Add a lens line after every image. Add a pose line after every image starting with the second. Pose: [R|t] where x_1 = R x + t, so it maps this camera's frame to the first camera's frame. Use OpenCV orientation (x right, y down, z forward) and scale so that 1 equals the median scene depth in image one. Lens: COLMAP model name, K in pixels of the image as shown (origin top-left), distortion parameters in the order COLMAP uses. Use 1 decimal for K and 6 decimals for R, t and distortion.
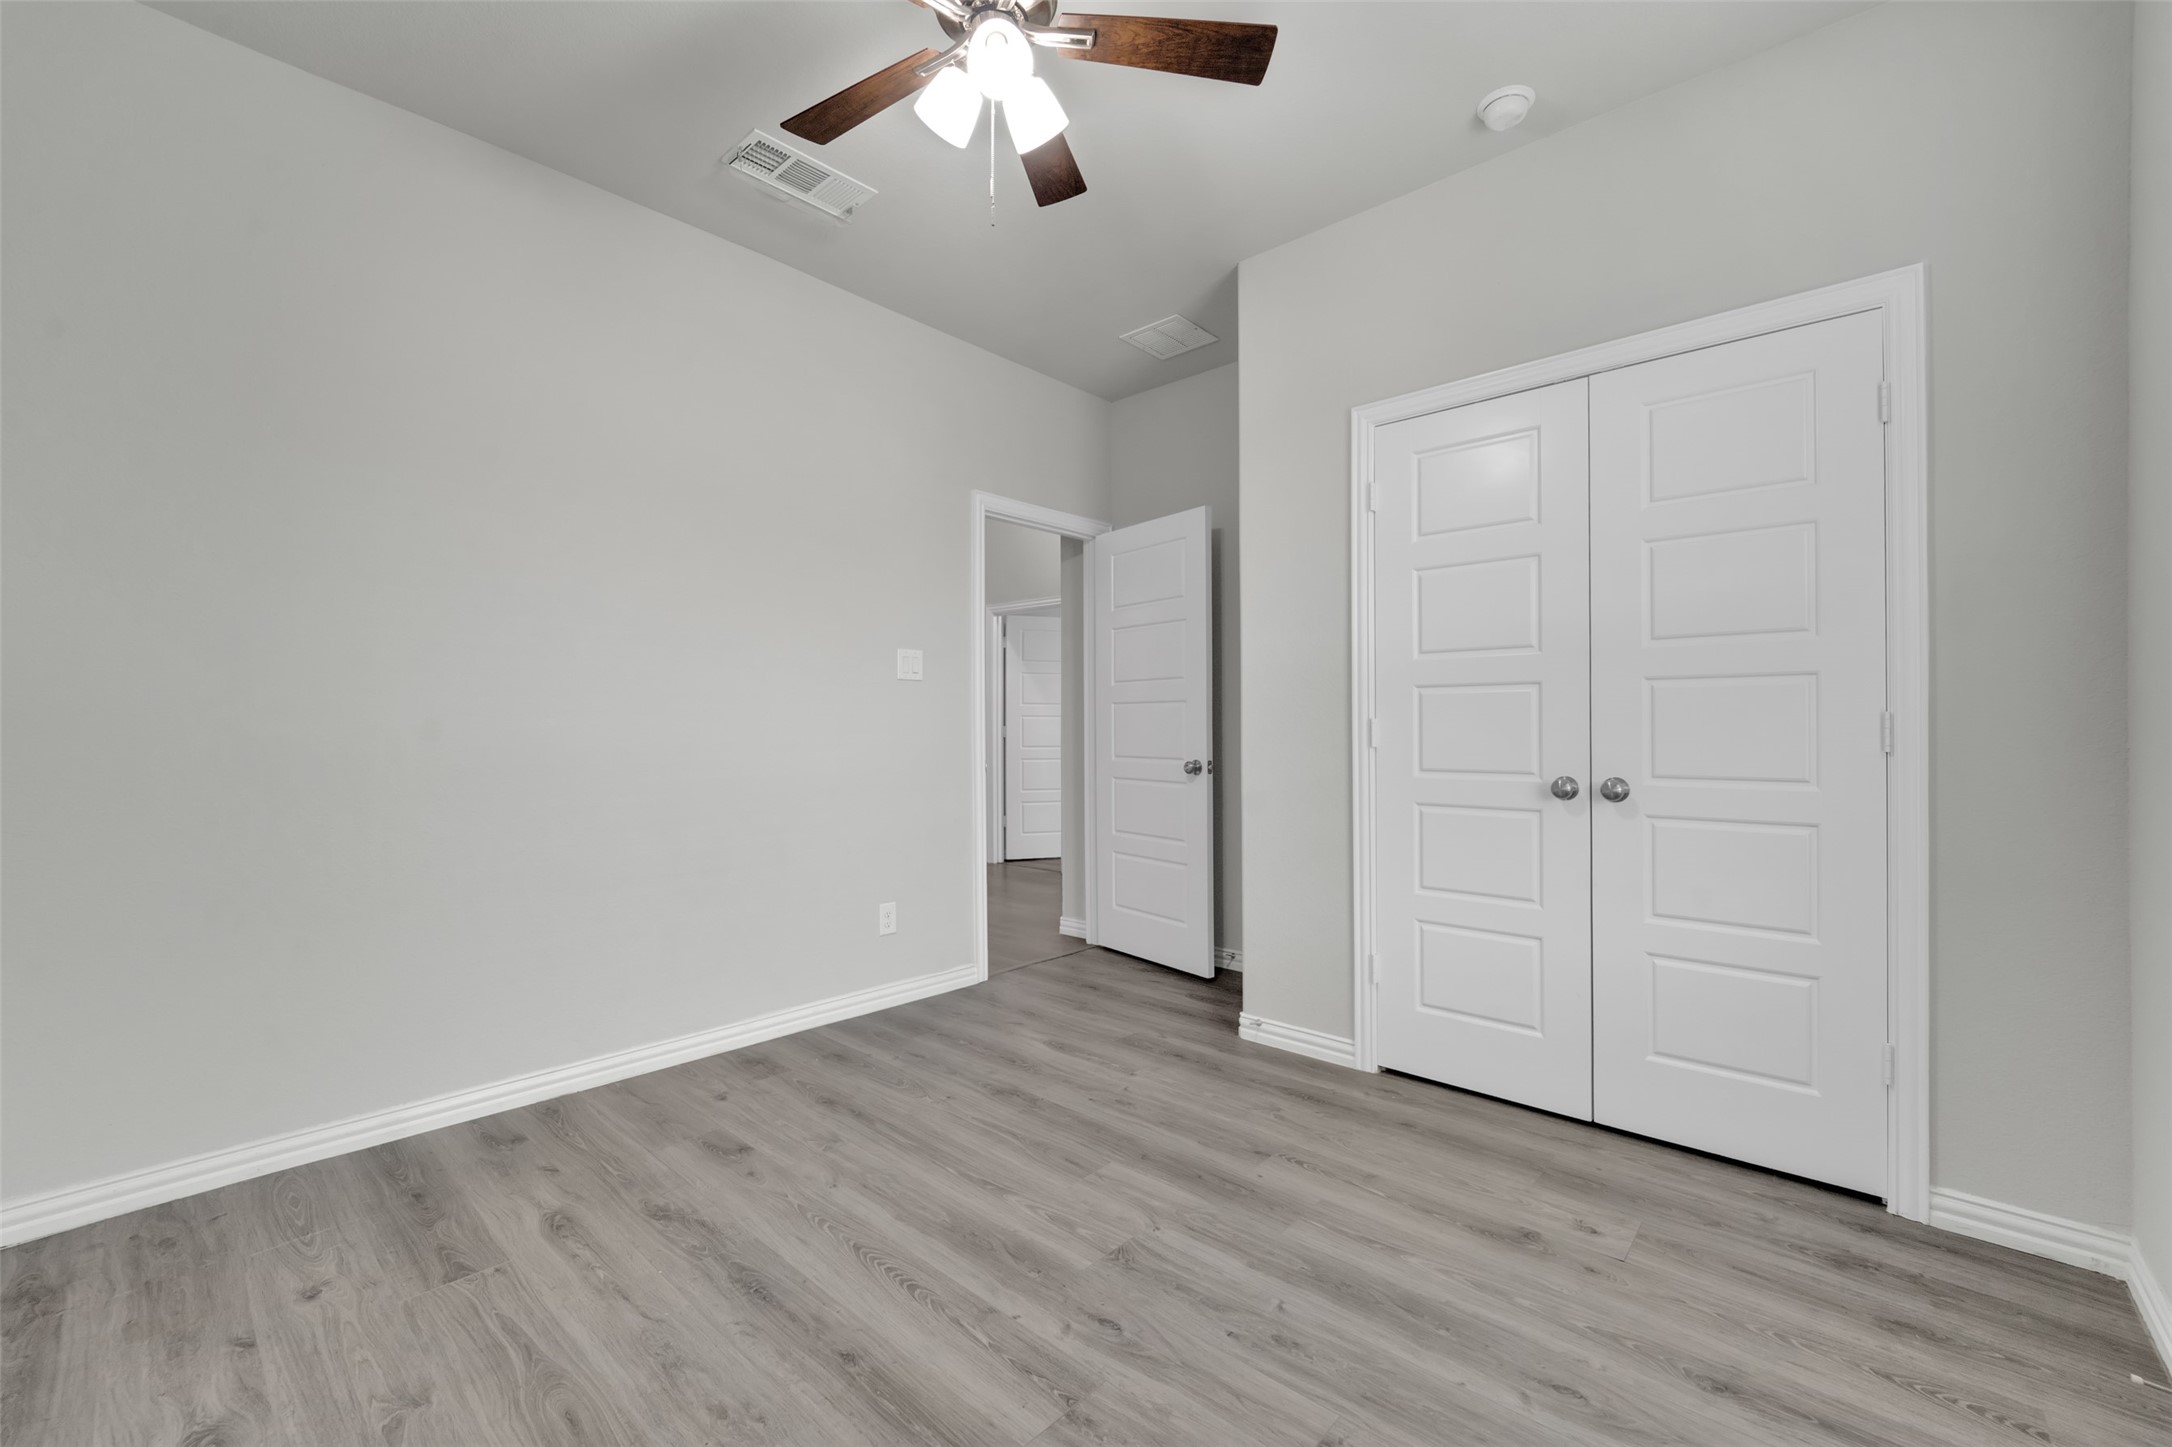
lens RADIAL K [[949.8, 0, 1086.0], [0, 949.8, 723.5], [0, 0, 1]] dist [-0.018895, 0.000052]
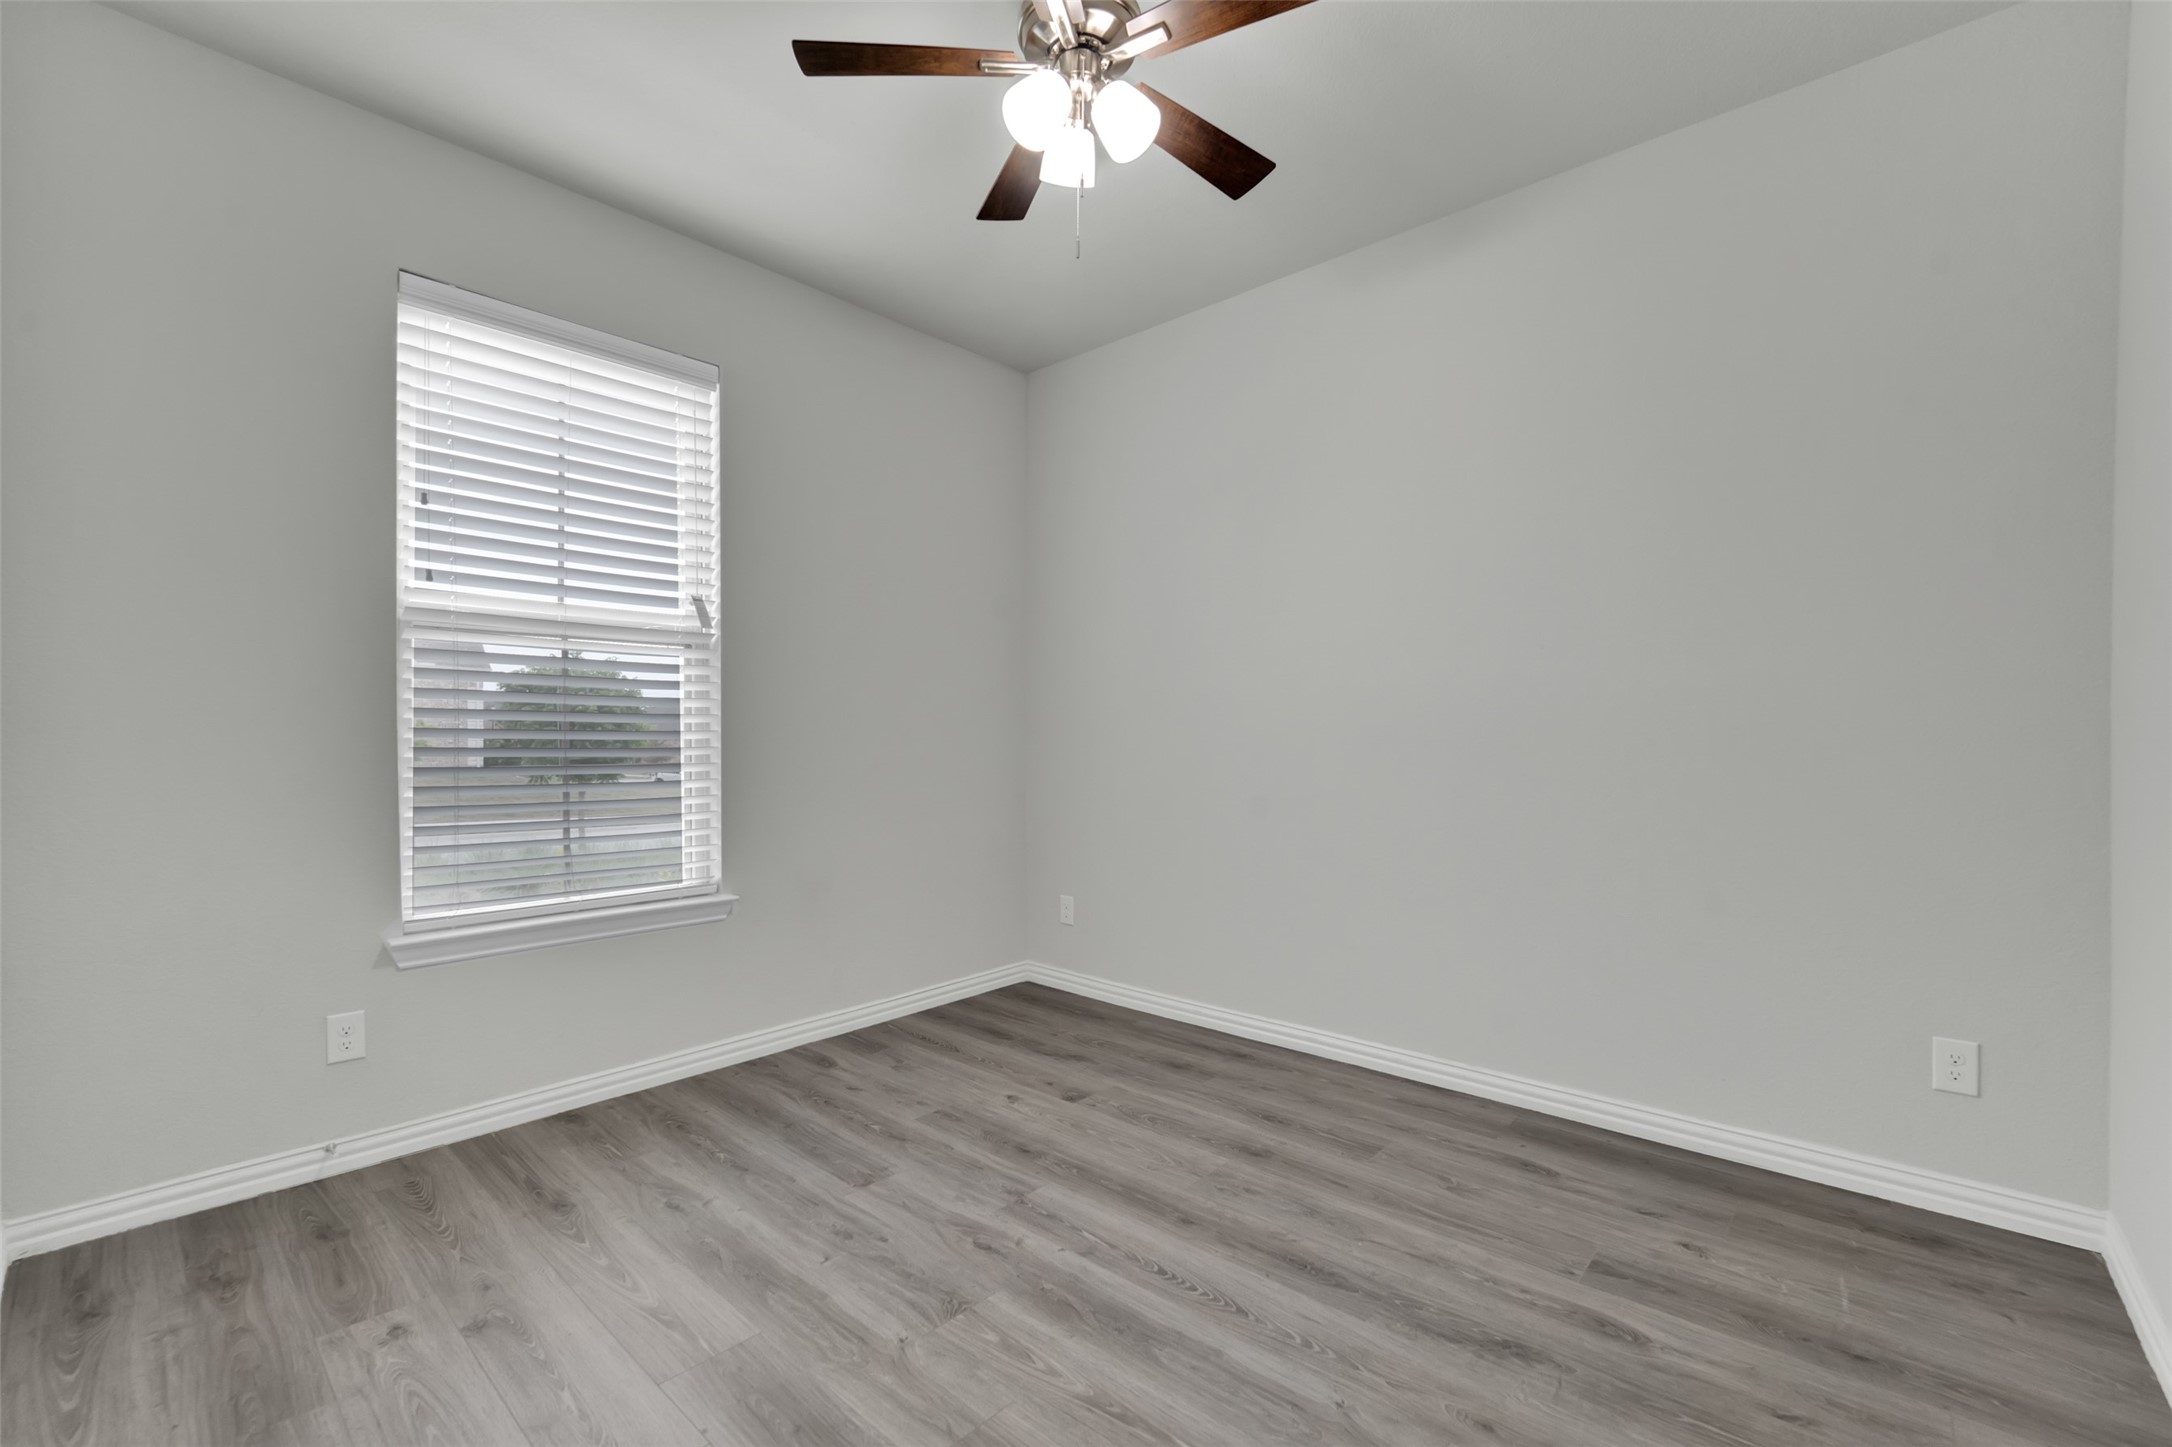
lens RADIAL K [[897.5, 0, 1090.0], [0, 897.5, 739.3], [0, 0, 1]] dist [-0.015843, 0.000438]
pose [[-0.999958, -0.002590, -0.008825, -0.090526], [-0.002478, 0.999917, -0.012677, 0.012908], [0.008857, -0.012655, -0.999881, 1.959908]]
